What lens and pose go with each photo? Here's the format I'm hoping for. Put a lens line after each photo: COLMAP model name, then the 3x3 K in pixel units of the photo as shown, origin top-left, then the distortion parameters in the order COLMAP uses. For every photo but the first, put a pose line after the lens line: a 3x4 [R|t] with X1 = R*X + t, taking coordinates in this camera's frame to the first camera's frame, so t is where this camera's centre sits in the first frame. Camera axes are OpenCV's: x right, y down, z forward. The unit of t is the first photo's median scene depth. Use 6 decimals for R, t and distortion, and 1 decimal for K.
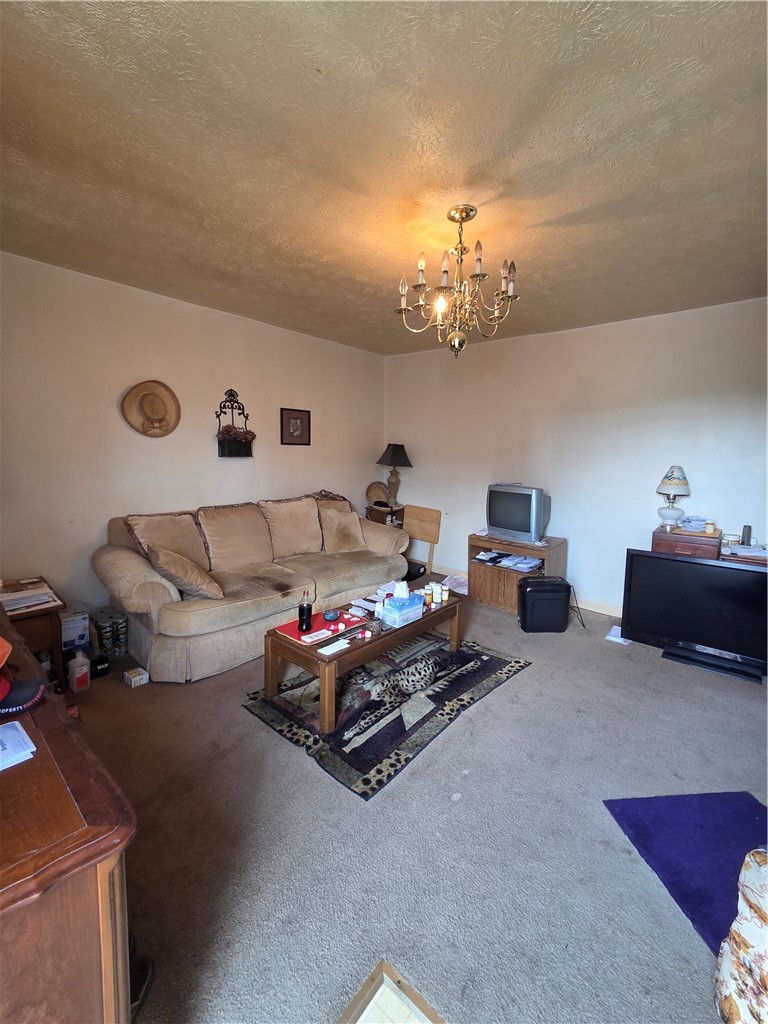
lens RADIAL K [[422.1, 0, 384.2], [0, 422.1, 512.5], [0, 0, 1]] dist [-0.000732, -0.000624]
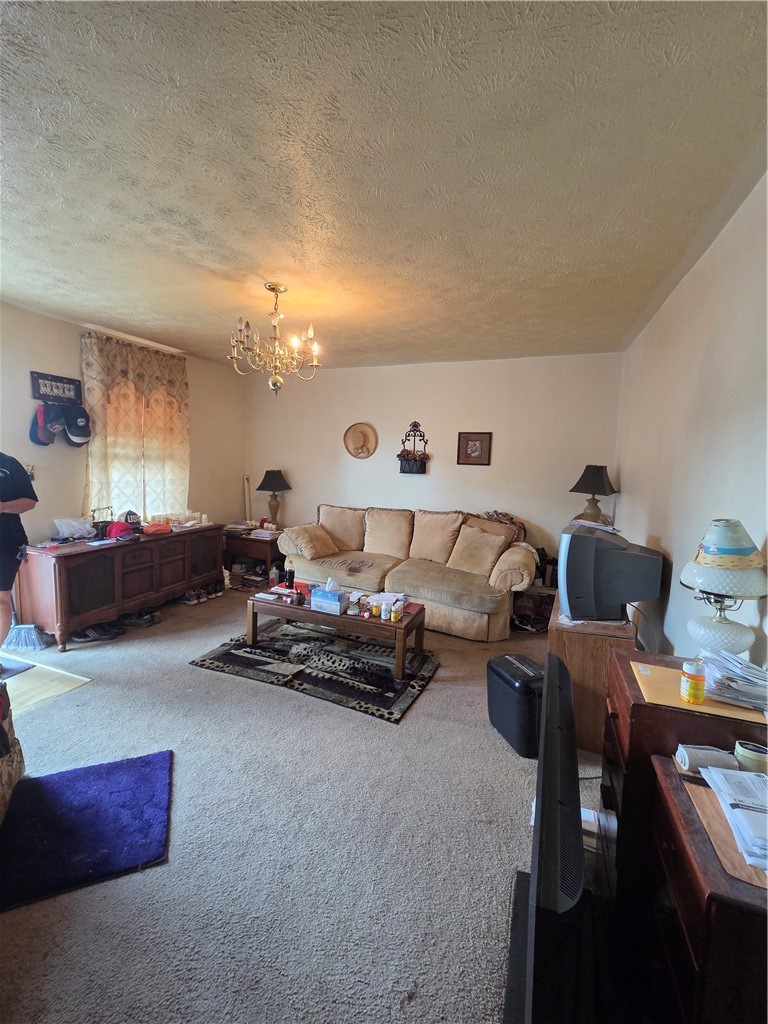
lens RADIAL K [[422.1, 0, 383.7], [0, 422.1, 512.9], [0, 0, 1]] dist [-0.000732, -0.000624]
pose [[0.340162, 0.112480, -0.933616, 0.997819], [-0.161317, 0.985083, 0.059905, -0.093063], [0.926427, 0.130231, 0.353232, 0.582753]]
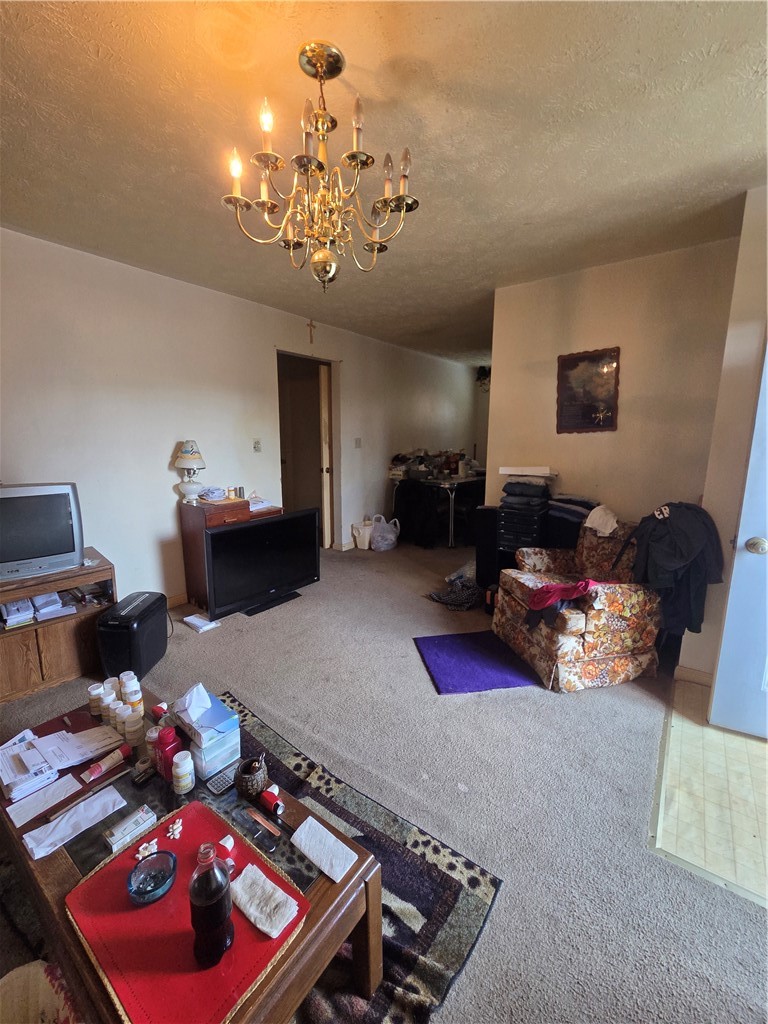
lens RADIAL K [[422.1, 0, 385.8], [0, 422.1, 509.2], [0, 0, 1]] dist [-0.000732, -0.000624]
pose [[-0.077866, -0.197484, 0.977209, -0.366479], [0.129078, 0.969938, 0.206299, -0.101734], [-0.988573, 0.142199, -0.050035, 0.641751]]
